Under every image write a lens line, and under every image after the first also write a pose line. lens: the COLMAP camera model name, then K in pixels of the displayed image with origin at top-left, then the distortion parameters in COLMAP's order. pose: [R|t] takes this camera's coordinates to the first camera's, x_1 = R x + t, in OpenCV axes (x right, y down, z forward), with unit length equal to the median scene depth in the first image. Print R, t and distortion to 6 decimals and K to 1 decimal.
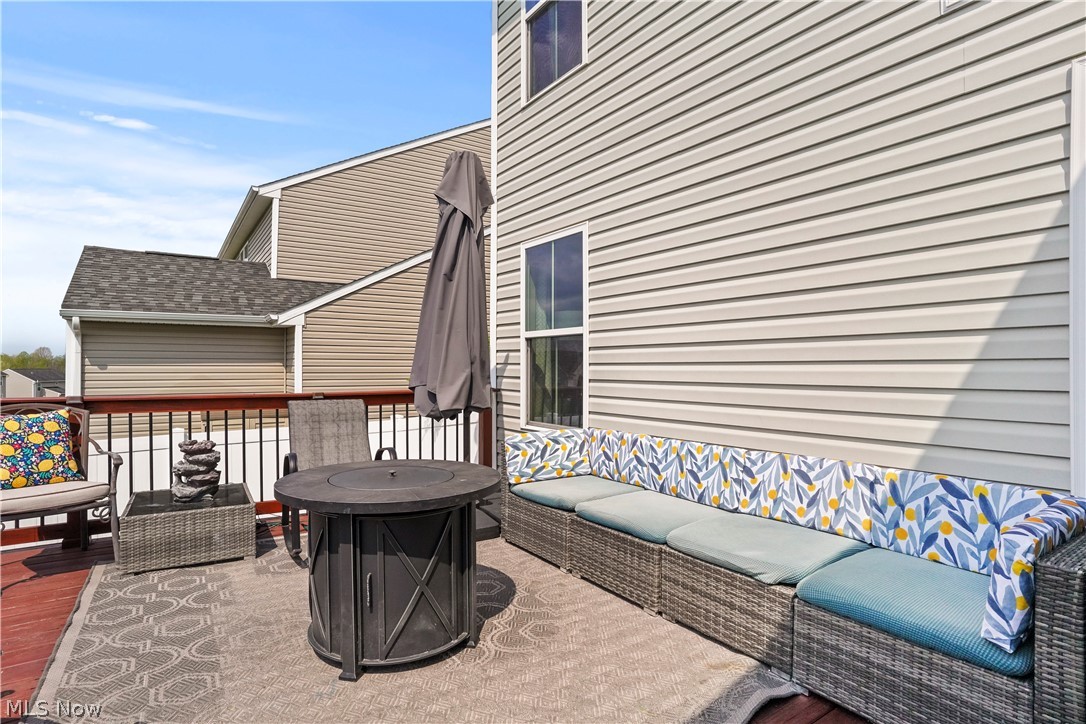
lens RADIAL K [[585.7, 0, 541.6], [0, 585.7, 365.4], [0, 0, 1]] dist [-0.067876, 0.033584]
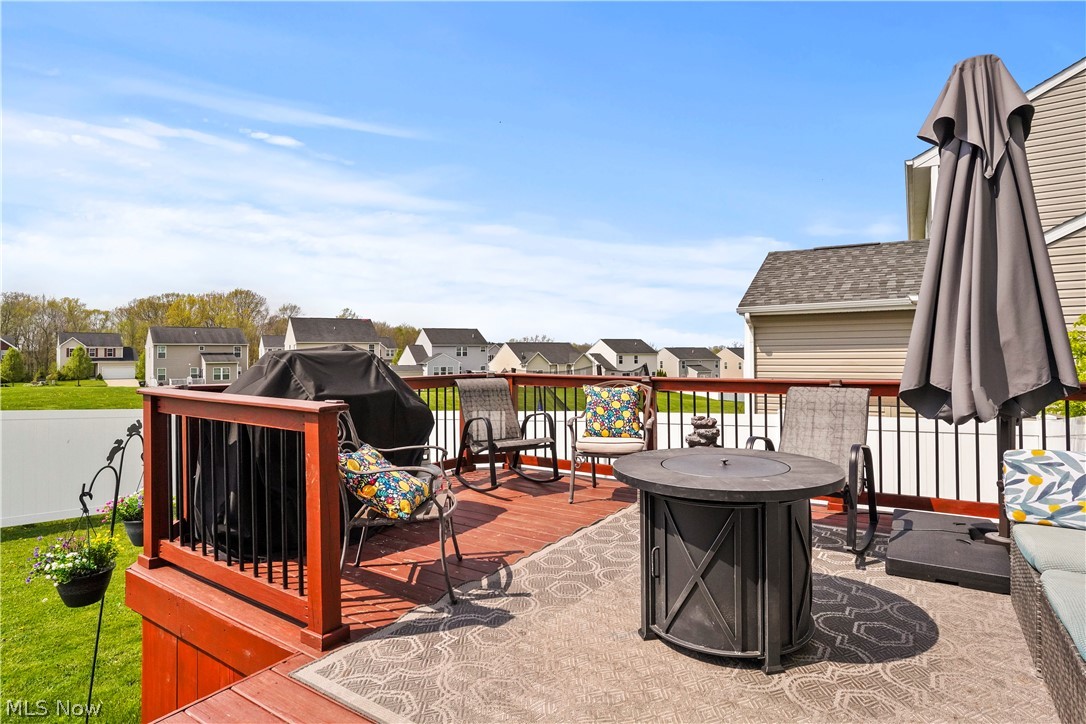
lens RADIAL K [[585.7, 0, 537.4], [0, 585.7, 353.5], [0, 0, 1]] dist [-0.067876, 0.033584]
pose [[0.367869, -0.008025, -0.929843, 0.358721], [0.012218, 0.999918, -0.003796, 0.001824], [0.929797, -0.009964, 0.367937, 0.231521]]
